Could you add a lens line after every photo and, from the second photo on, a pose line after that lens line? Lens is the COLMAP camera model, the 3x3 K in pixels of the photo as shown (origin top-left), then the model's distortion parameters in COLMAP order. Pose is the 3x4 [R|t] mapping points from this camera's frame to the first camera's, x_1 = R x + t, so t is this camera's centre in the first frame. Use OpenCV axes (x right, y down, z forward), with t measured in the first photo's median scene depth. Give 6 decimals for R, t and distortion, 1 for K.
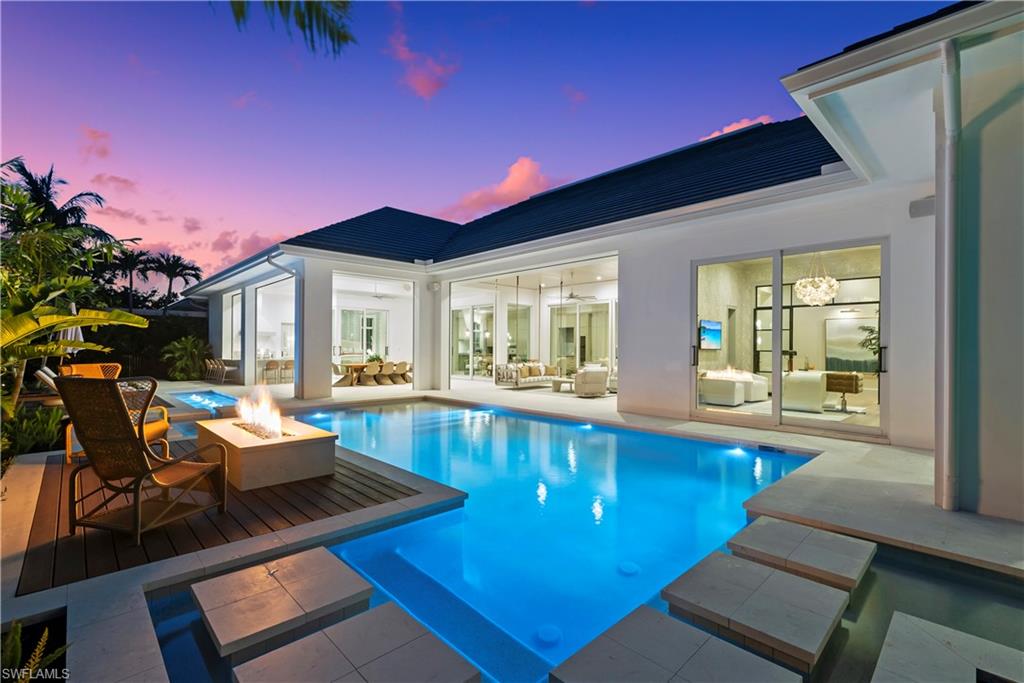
lens RADIAL K [[462.3, 0, 516.3], [0, 462.3, 346.9], [0, 0, 1]] dist [0.000191, 0.000039]
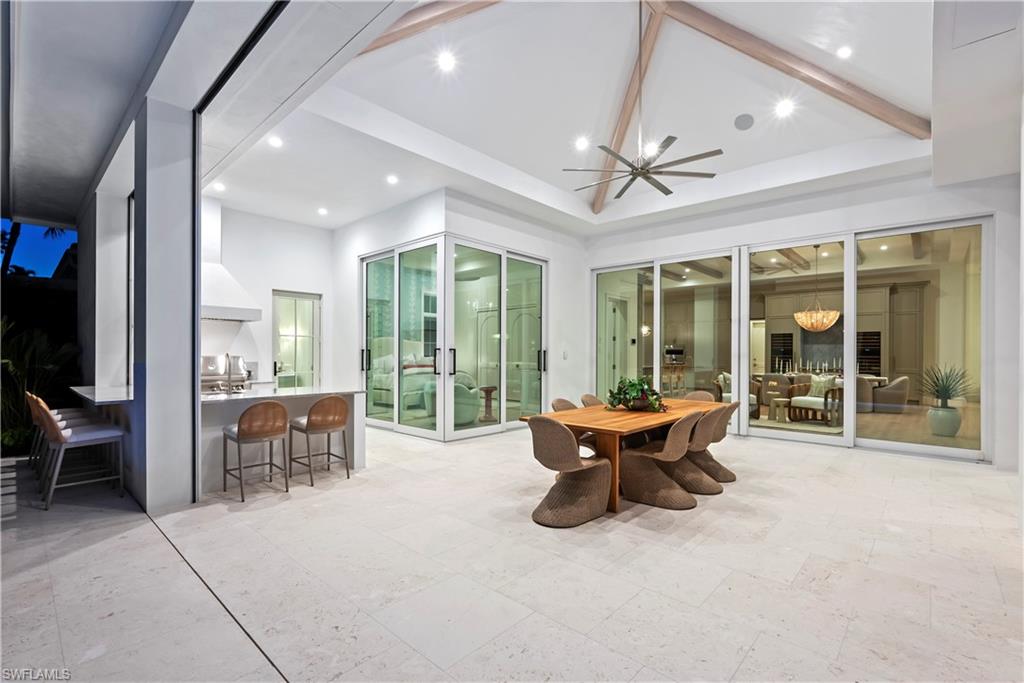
lens RADIAL K [[458.9, 0, 513.6], [0, 458.9, 353.5], [0, 0, 1]] dist [-0.001398, 0.000114]
pose [[0.997470, 0.001537, 0.071073, -0.410513], [-0.001638, 0.999998, 0.001360, 0.002165], [-0.071071, -0.001473, 0.997470, 0.743565]]
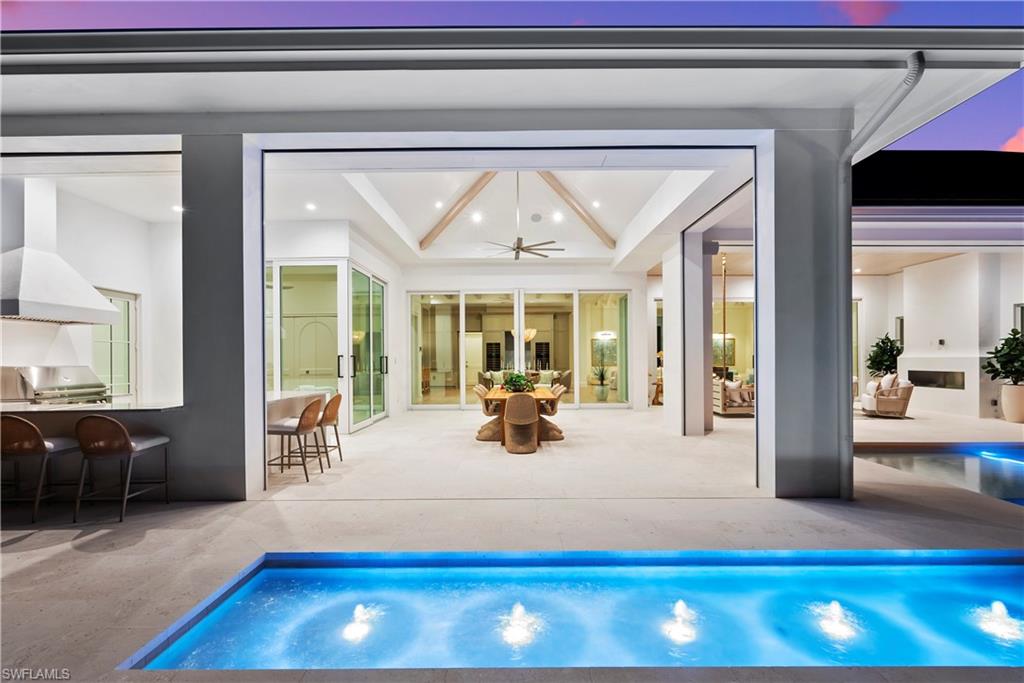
lens RADIAL K [[461.3, 0, 512.3], [0, 461.3, 356.4], [0, 0, 1]] dist [-0.007059, -0.000078]
pose [[0.701393, -0.005069, 0.712757, -0.658956], [0.007855, 0.999969, -0.000618, 0.001469], [-0.712732, 0.006032, 0.701411, 0.691157]]
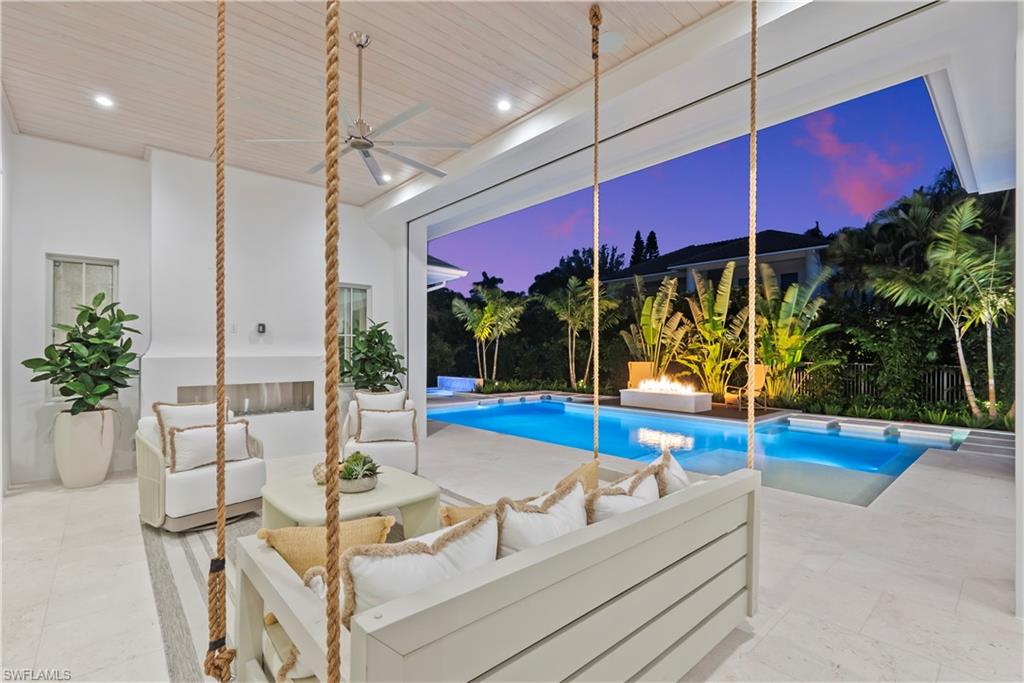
lens RADIAL K [[462.3, 0, 516.3], [0, 462.3, 346.9], [0, 0, 1]] dist [0.000191, 0.000039]
pose [[-0.999502, -0.011434, 0.029425, 0.036362], [-0.011678, 0.999899, -0.008141, 0.000226], [-0.029329, -0.008481, -0.999534, 1.064853]]
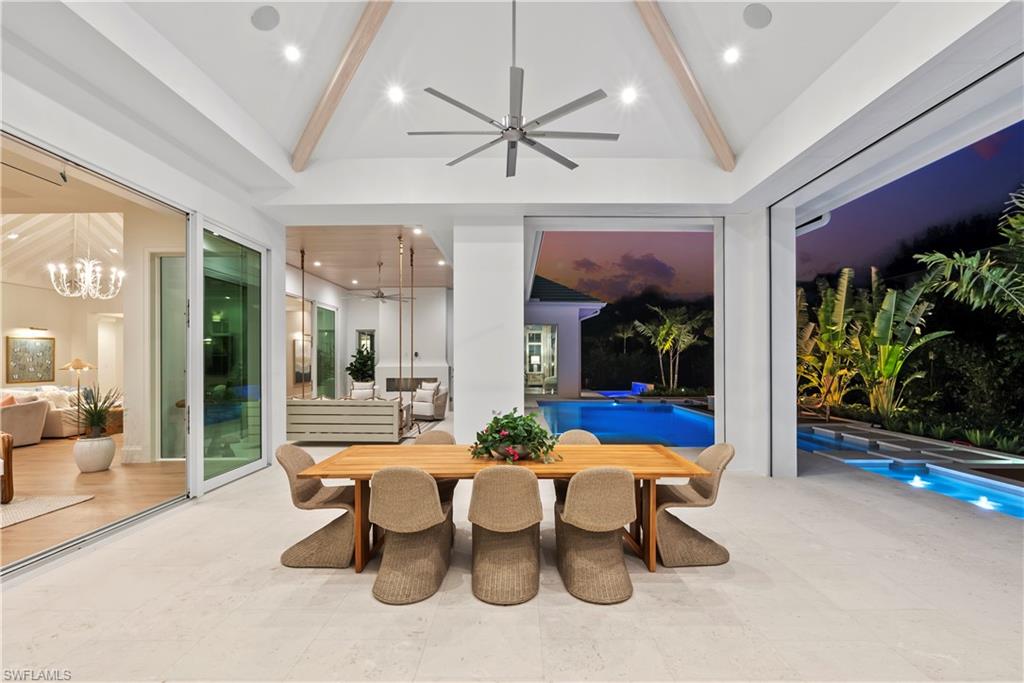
lens RADIAL K [[461.3, 0, 512.3], [0, 461.3, 356.4], [0, 0, 1]] dist [-0.007059, -0.000078]
pose [[-0.718027, -0.000962, 0.696014, -0.439884], [-0.001596, 0.999999, -0.000264, -0.011105], [-0.696013, -0.001301, -0.718028, 1.180698]]
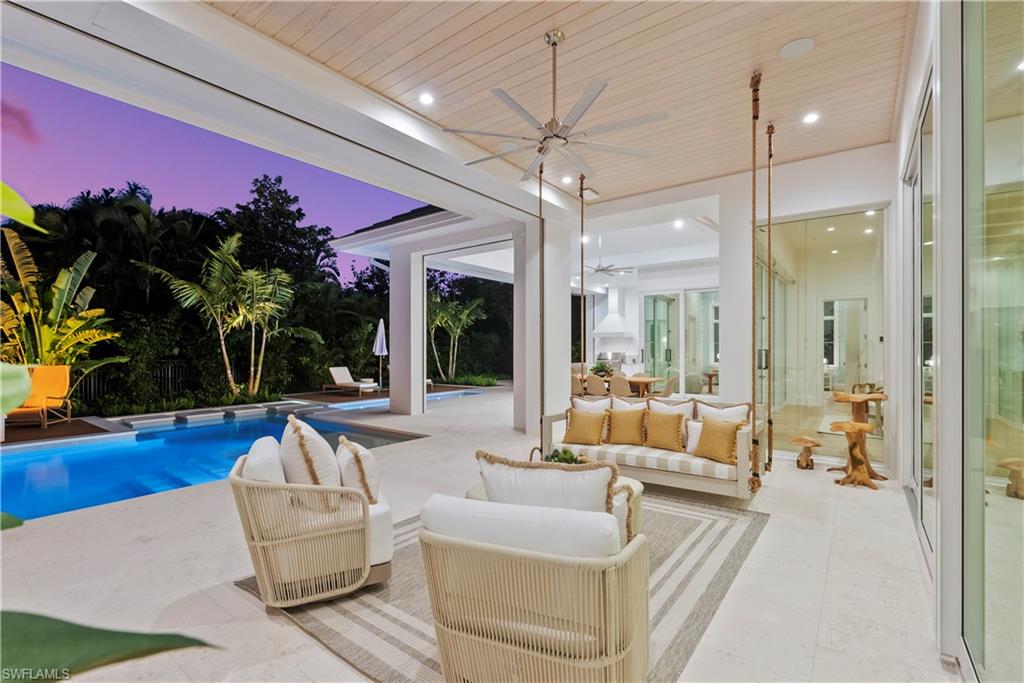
lens RADIAL K [[462.3, 0, 516.3], [0, 462.3, 346.9], [0, 0, 1]] dist [0.000191, 0.000039]
pose [[0.156716, -0.008736, -0.987605, 0.306454], [0.000715, 0.999962, -0.008732, 0.000338], [0.987643, 0.000662, 0.156716, 0.817411]]
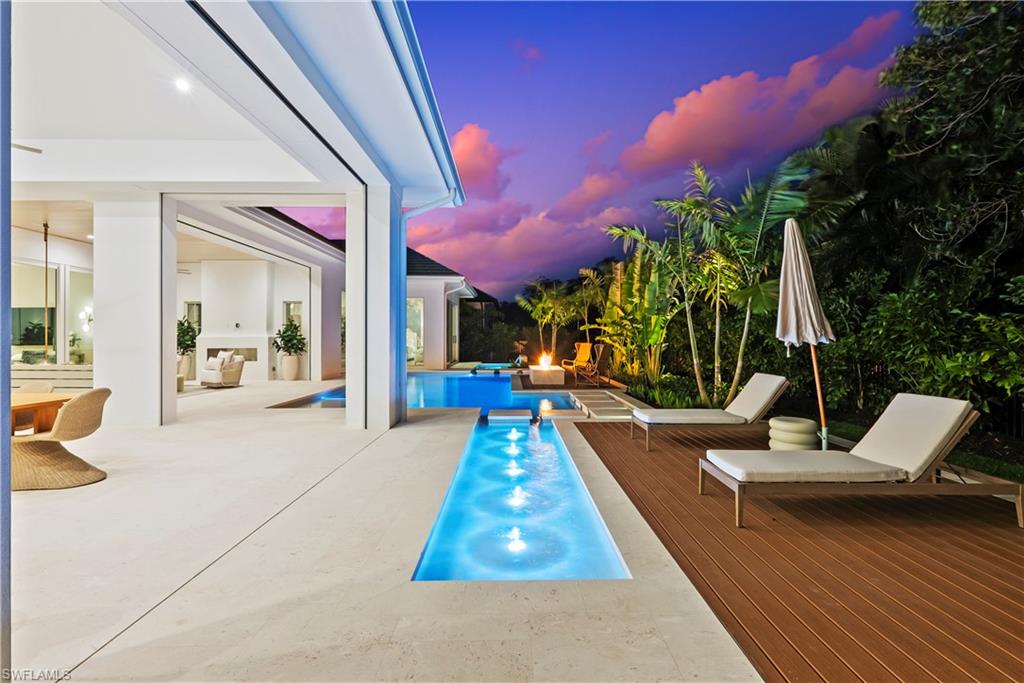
lens RADIAL K [[468.9, 0, 520.4], [0, 468.9, 327.8], [0, 0, 1]] dist [0.033481, 0.000246]
pose [[-0.725967, 0.009566, 0.687663, -0.727507], [-0.000728, 0.999892, -0.014678, 0.002361], [-0.687730, -0.011156, -0.725881, 0.986874]]
